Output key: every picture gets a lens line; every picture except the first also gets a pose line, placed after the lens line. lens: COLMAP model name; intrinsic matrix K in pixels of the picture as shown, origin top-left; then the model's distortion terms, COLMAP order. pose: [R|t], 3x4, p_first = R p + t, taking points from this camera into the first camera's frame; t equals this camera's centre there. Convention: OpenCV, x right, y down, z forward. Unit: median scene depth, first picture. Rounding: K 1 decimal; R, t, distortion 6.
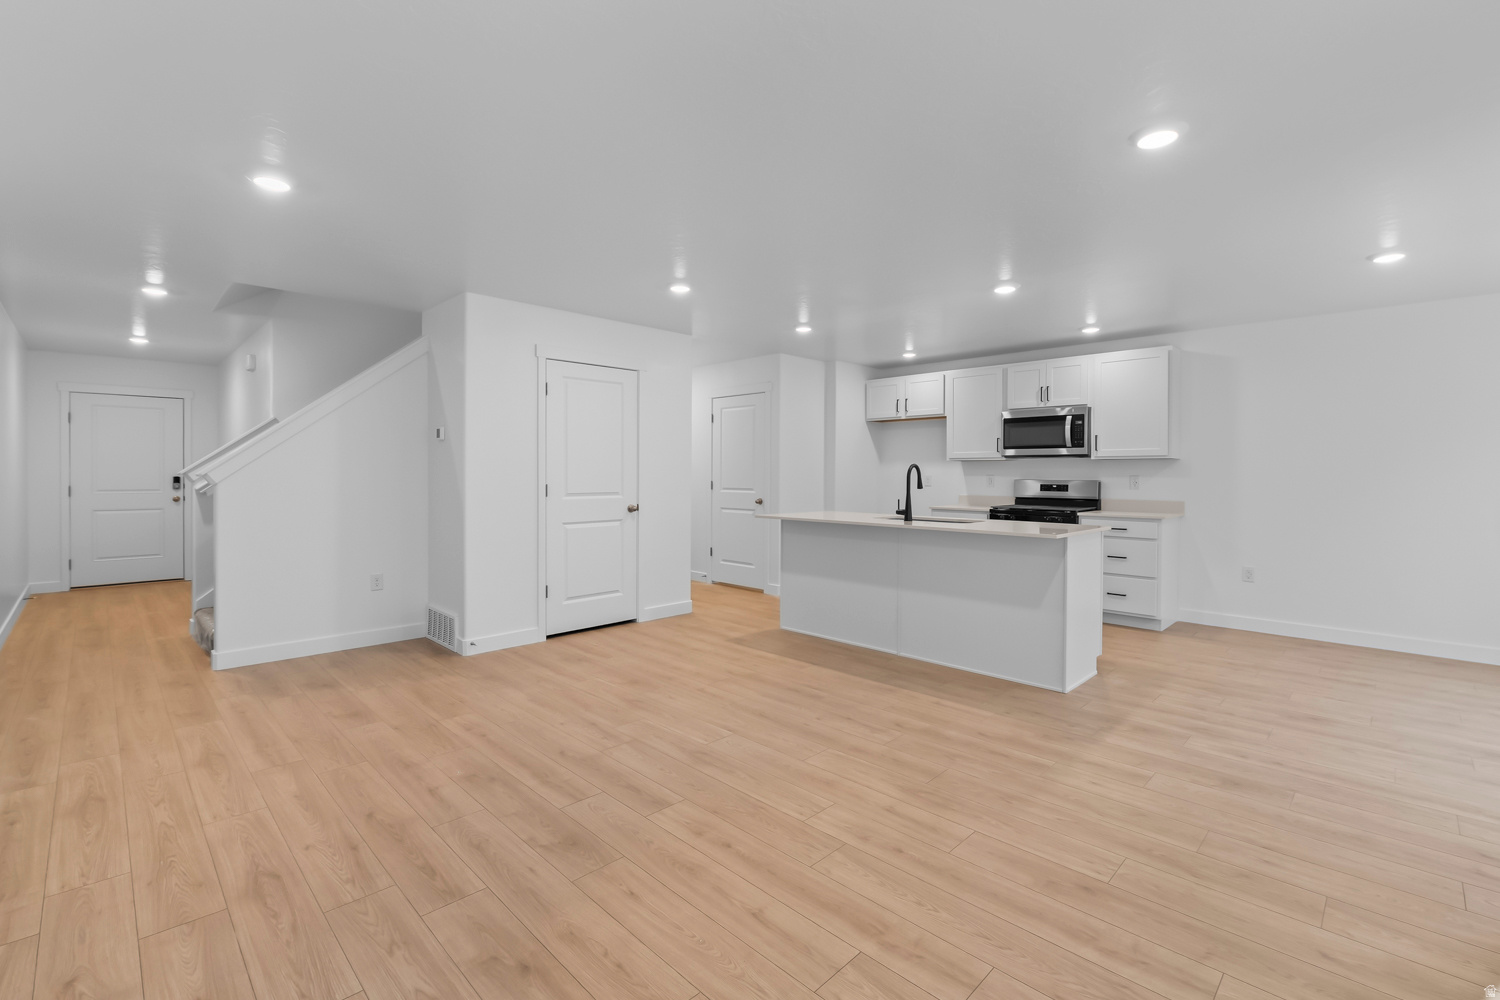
lens RADIAL K [[659.3, 0, 747.1], [0, 659.3, 487.6], [0, 0, 1]] dist [-0.004098, -0.001015]
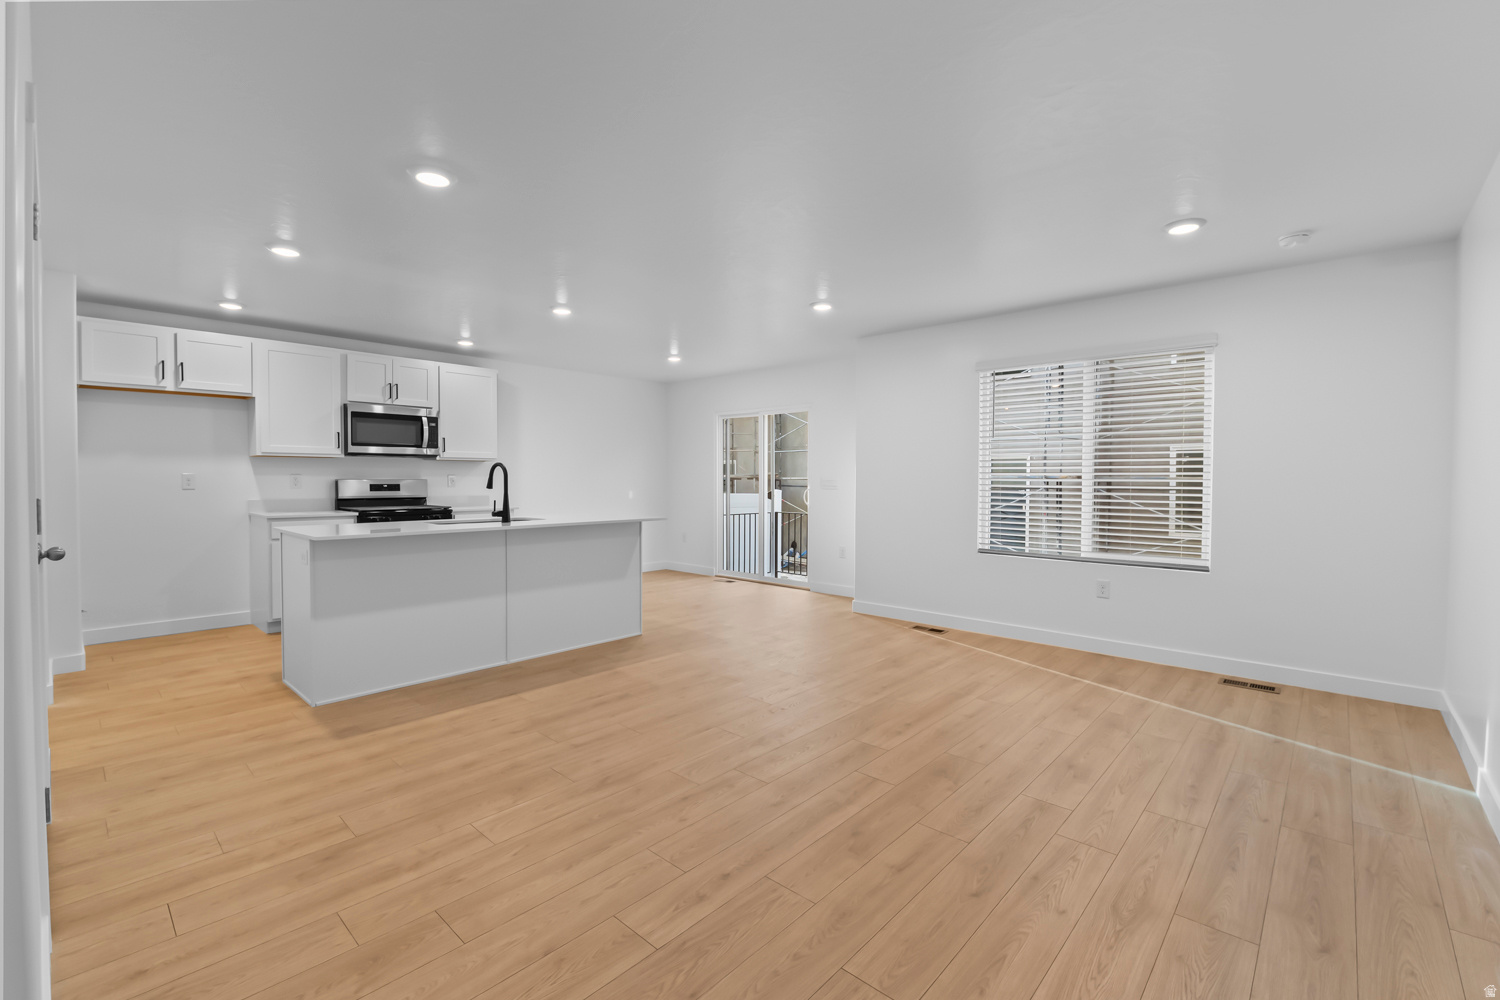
lens RADIAL K [[645.7, 0, 748.1], [0, 645.7, 492.3], [0, 0, 1]] dist [-0.003481, -0.000858]
pose [[-0.044475, -0.026283, 0.998665, -0.780136], [0.017596, 0.999478, 0.027088, -0.013186], [-0.998856, 0.018778, -0.043990, 0.760739]]
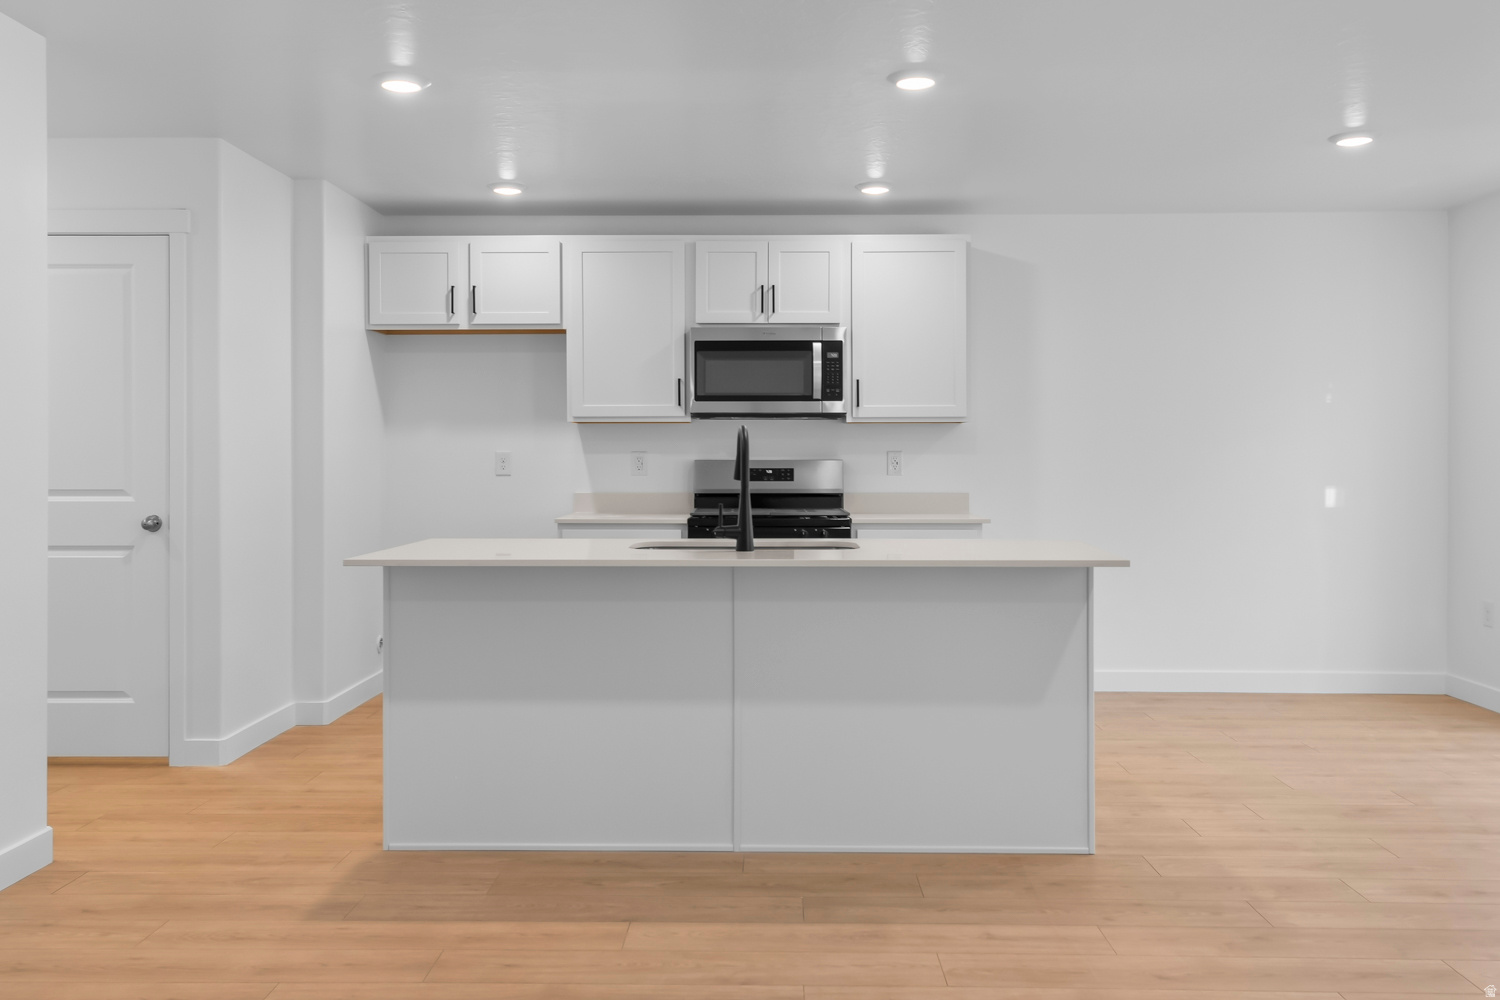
lens RADIAL K [[1258.0, 0, 747.7], [0, 1258.0, 462.0], [0, 0, 1]] dist [0.025501, -0.003284]
pose [[0.719068, -0.009231, 0.694879, -0.397258], [0.017870, 0.999827, -0.005210, -0.007231], [-0.694710, 0.016164, 0.719108, 0.408858]]
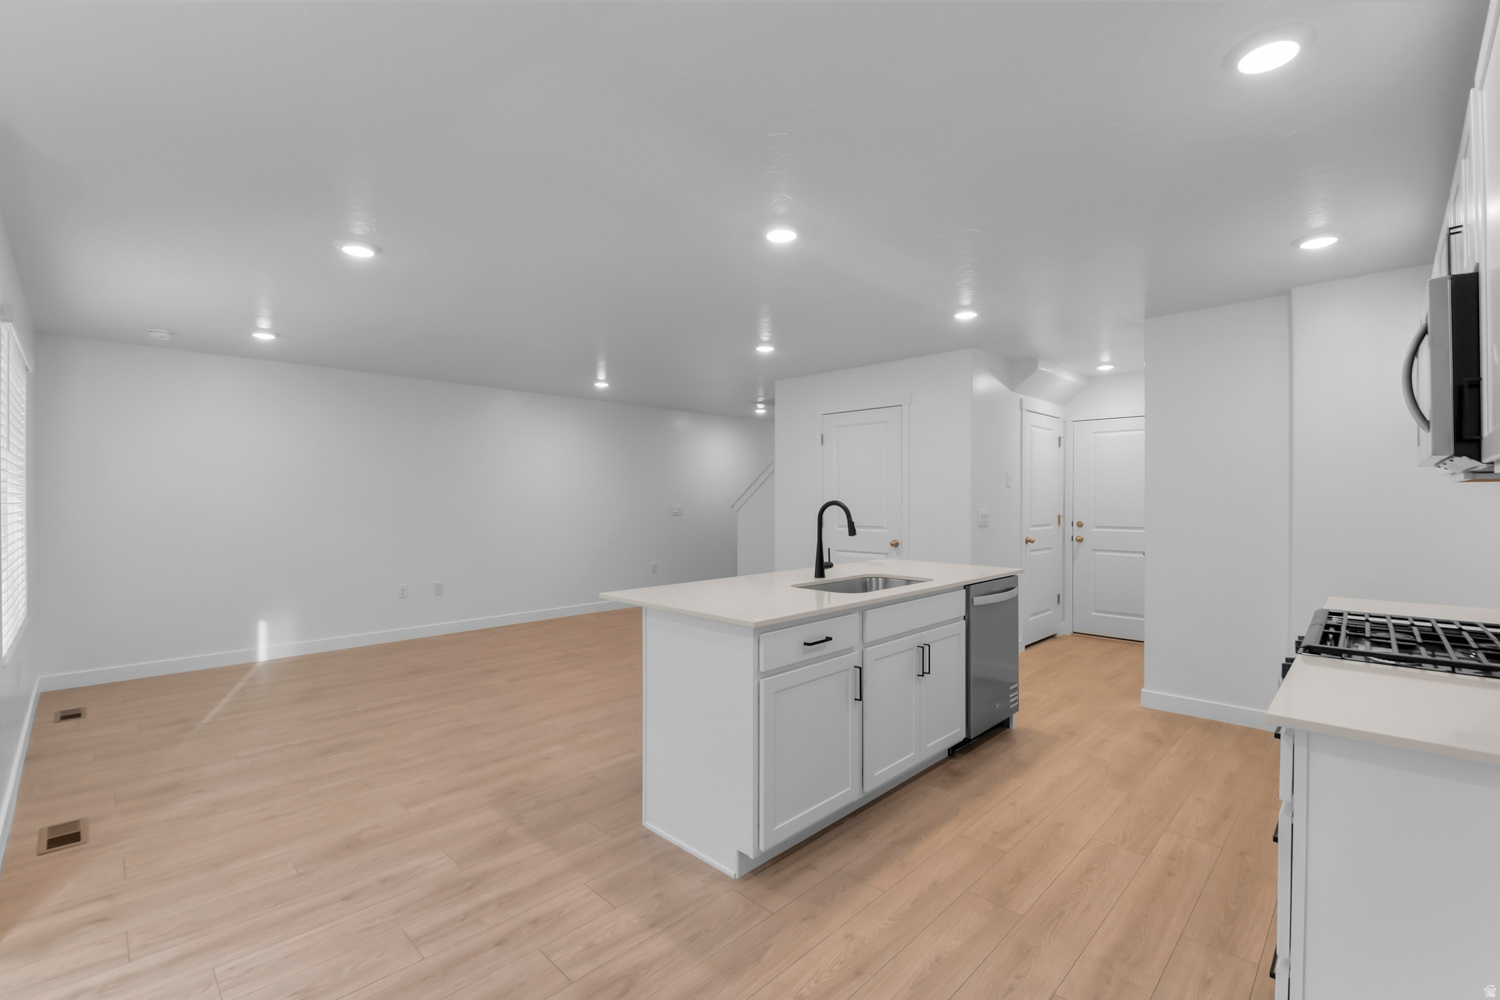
lens RADIAL K [[652.6, 0, 739.2], [0, 652.6, 501.5], [0, 0, 1]] dist [-0.004224, -0.000869]
pose [[0.003640, -0.000345, -0.999993, 1.083914], [-0.020609, 0.999788, -0.000420, -0.036082], [0.999781, 0.020611, 0.003632, 0.997104]]
